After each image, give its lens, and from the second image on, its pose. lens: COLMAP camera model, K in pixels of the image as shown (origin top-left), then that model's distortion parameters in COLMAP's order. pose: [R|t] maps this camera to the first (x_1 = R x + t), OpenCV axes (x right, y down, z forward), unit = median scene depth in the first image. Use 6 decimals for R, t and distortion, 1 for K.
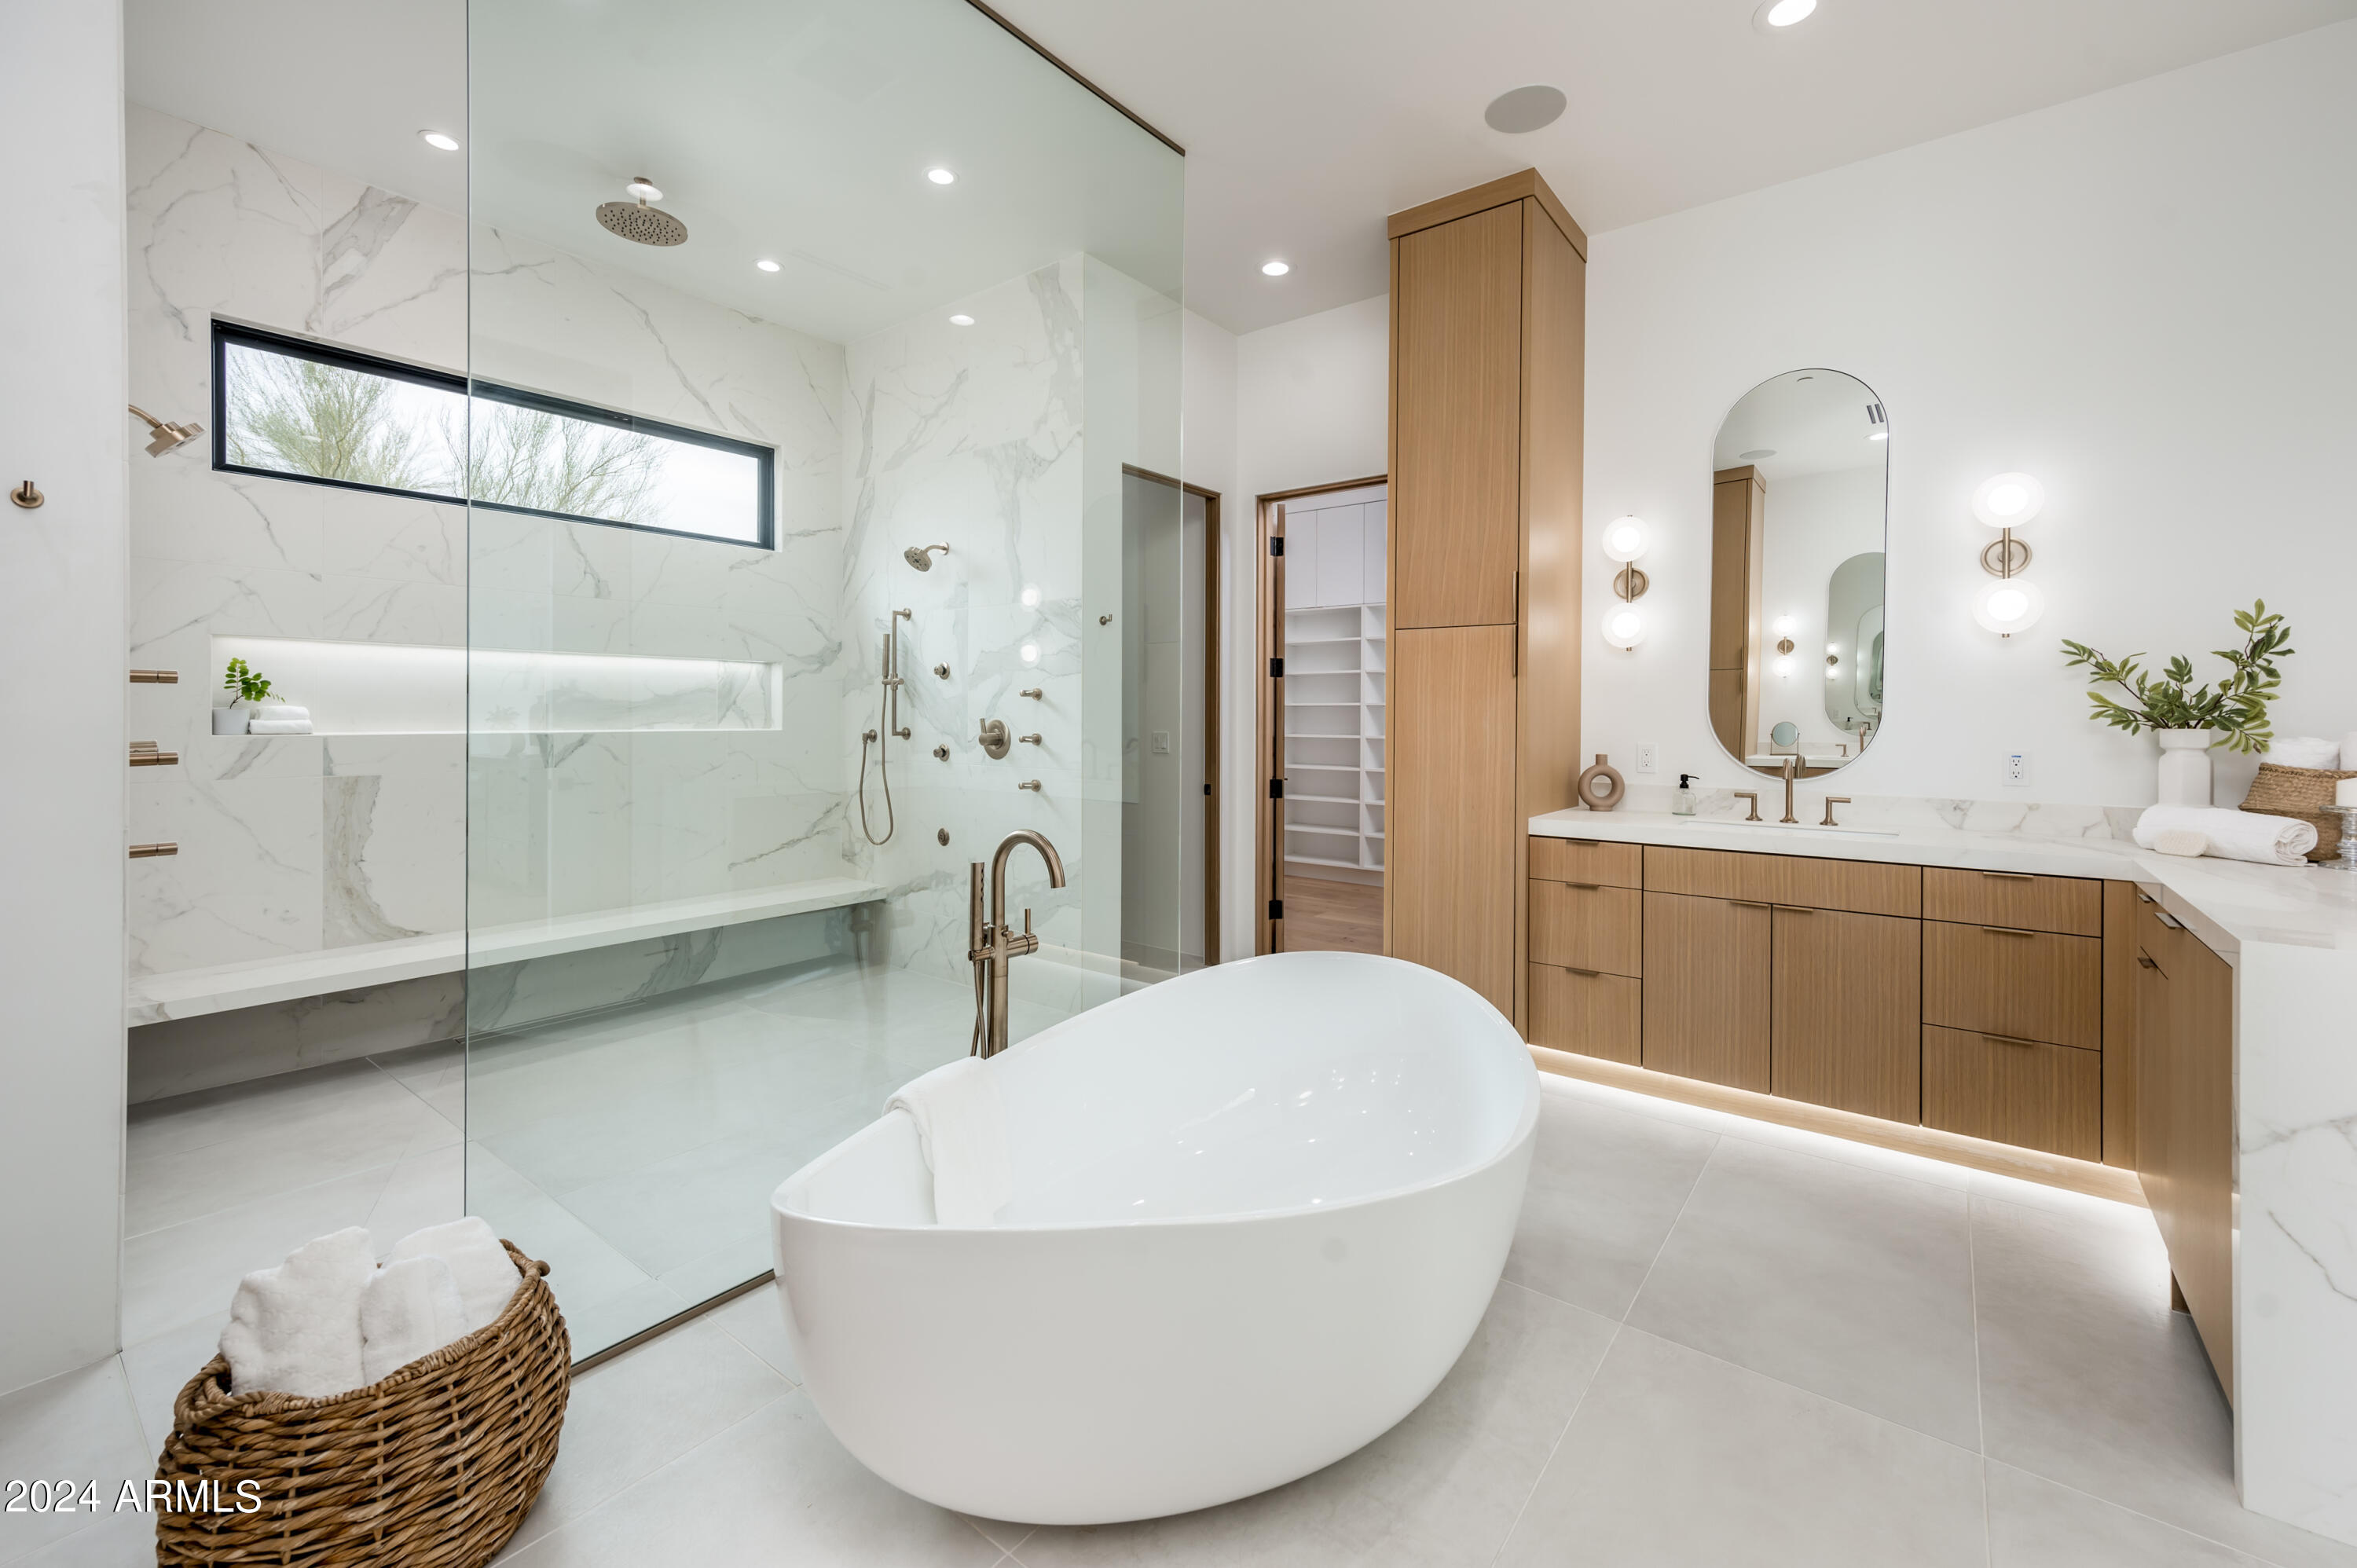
lens RADIAL K [[981.4, 0, 1206.2], [0, 981.4, 715.7], [0, 0, 1]] dist [0.003530, 0.000336]
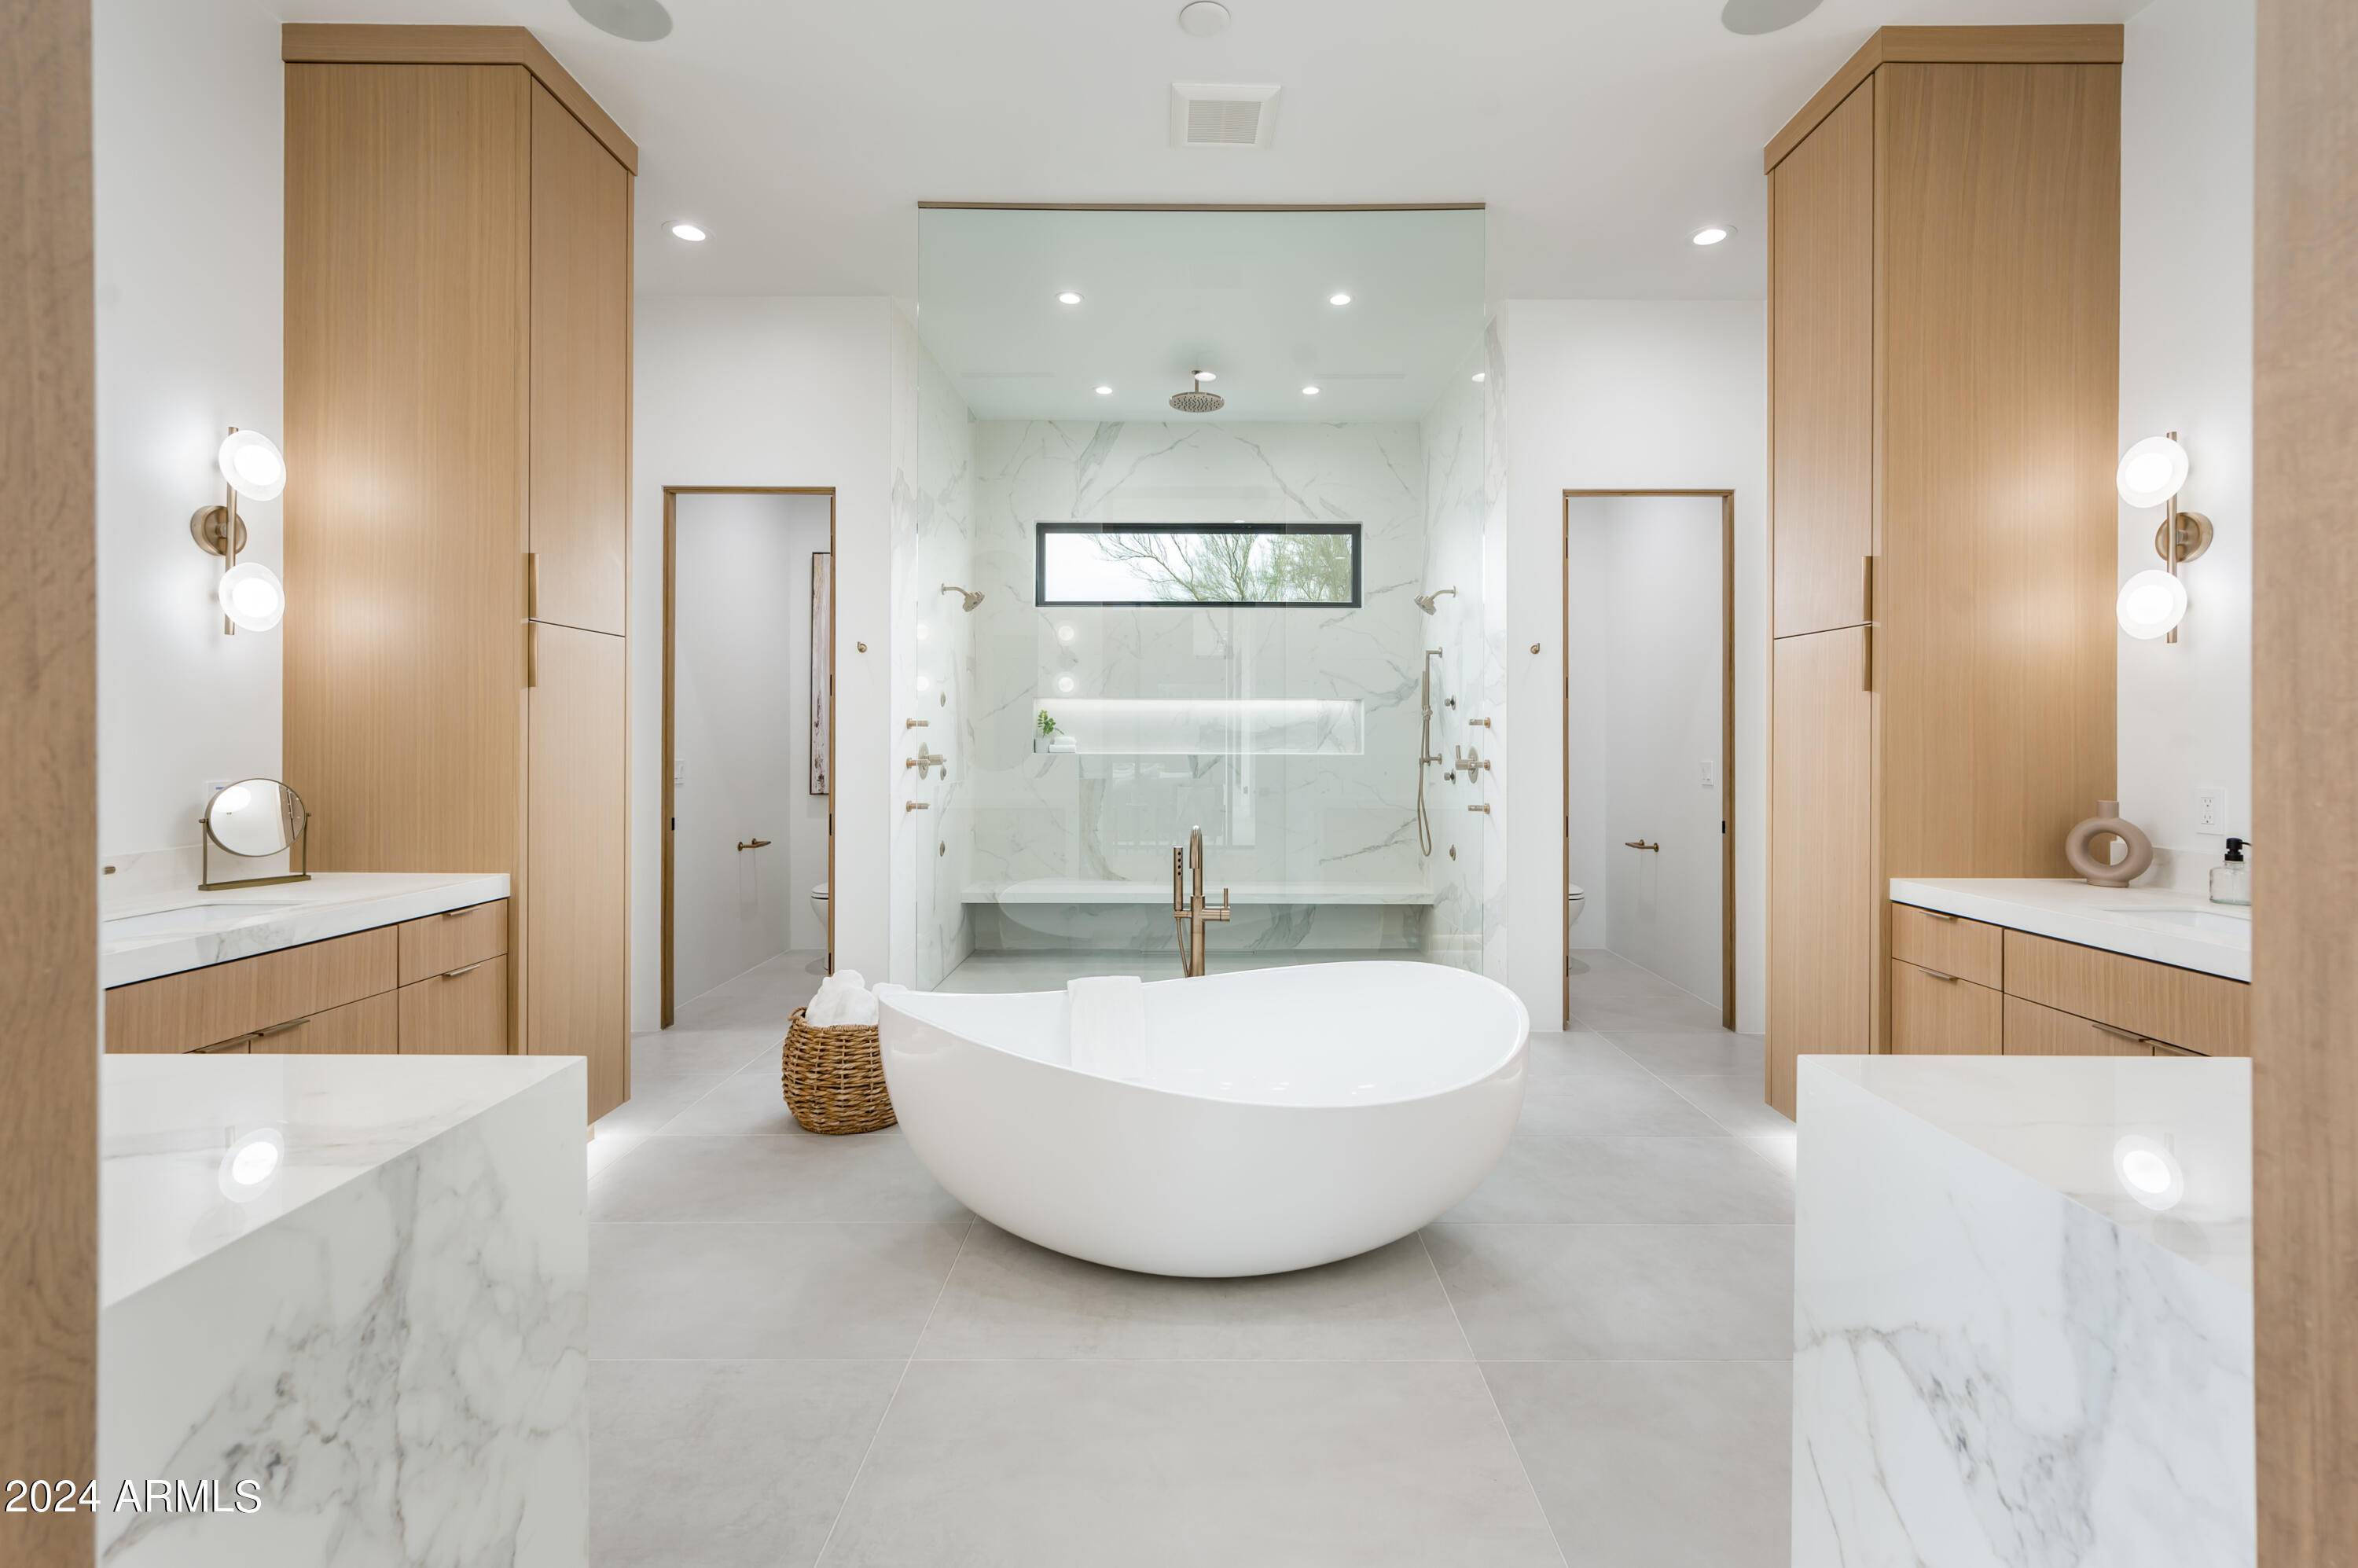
lens RADIAL K [[1029.9, 0, 1188.4], [0, 1029.9, 736.7], [0, 0, 1]] dist [0.000939, 0.000163]
pose [[0.598860, -0.004034, -0.800843, 0.508943], [-0.001282, 0.999981, -0.005996, 0.000381], [0.800852, 0.004618, 0.598844, 0.070264]]
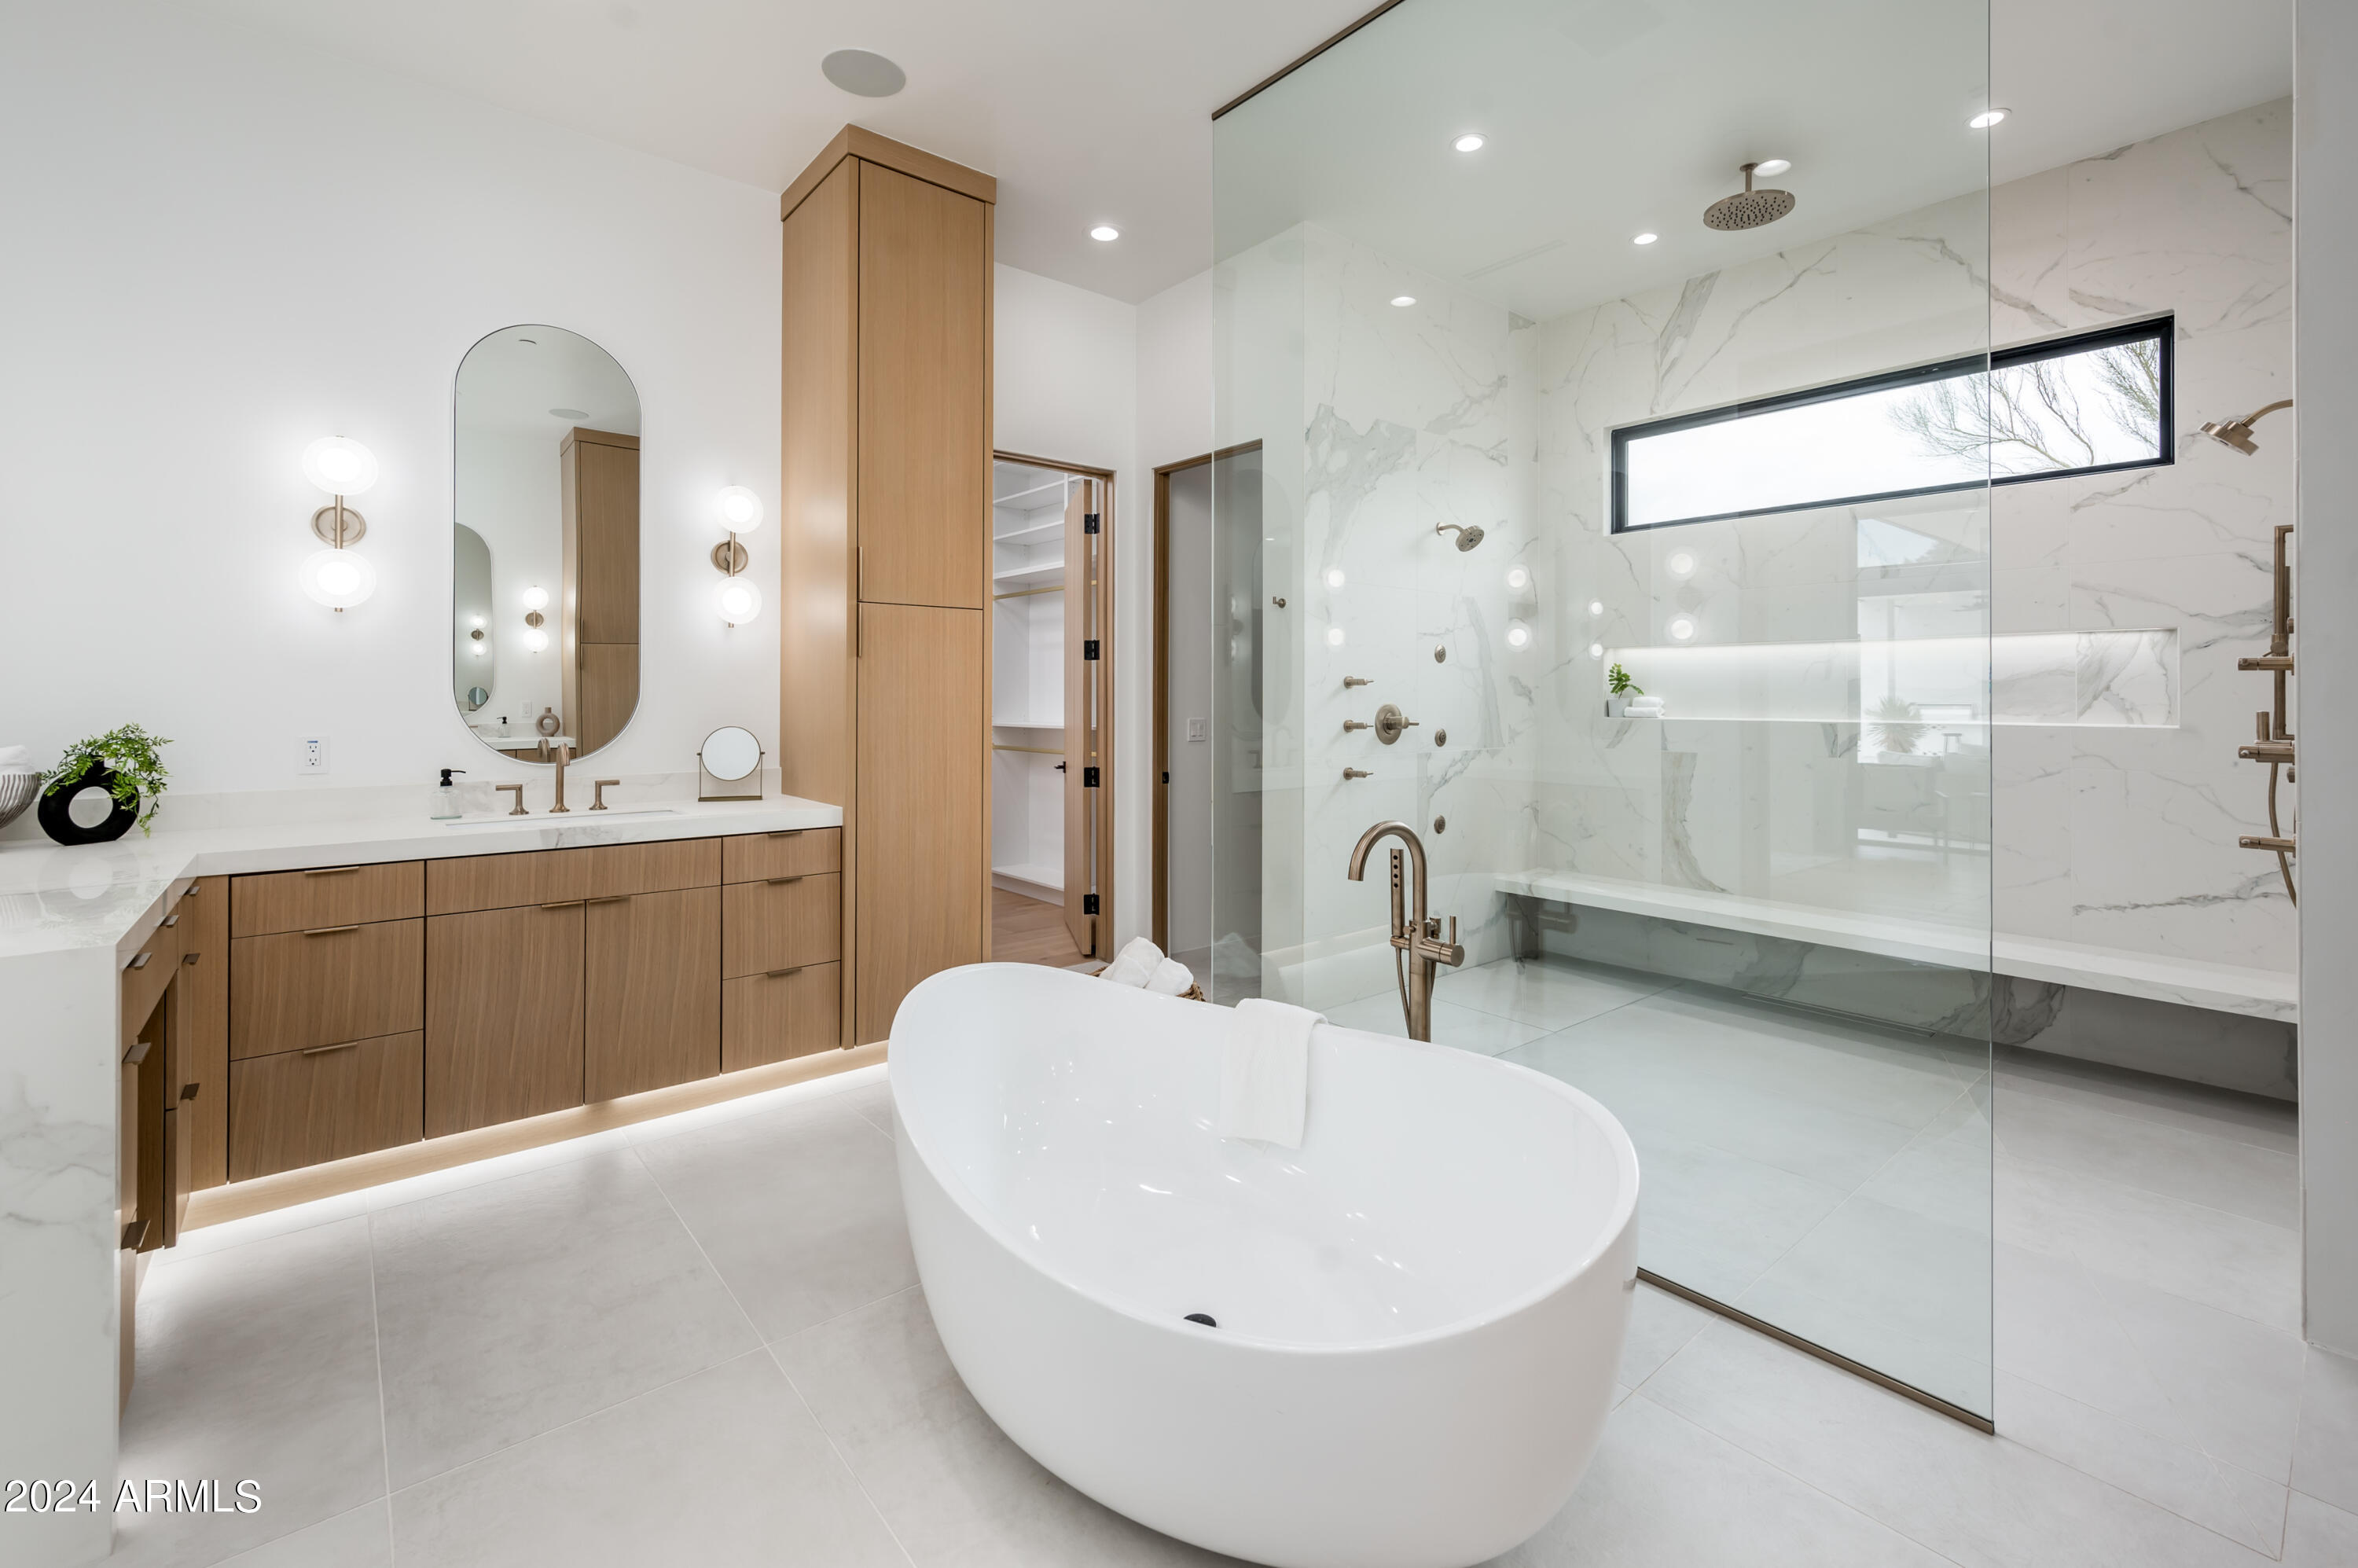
lens RADIAL K [[1021.8, 0, 1175.8], [0, 1021.8, 689.4], [0, 0, 1]] dist [0.000102, 0.000018]
pose [[-0.227217, -0.013085, -0.973756, 0.452466], [-0.004157, 0.999914, -0.012467, -0.000129], [0.973835, 0.001215, -0.227252, 0.543730]]
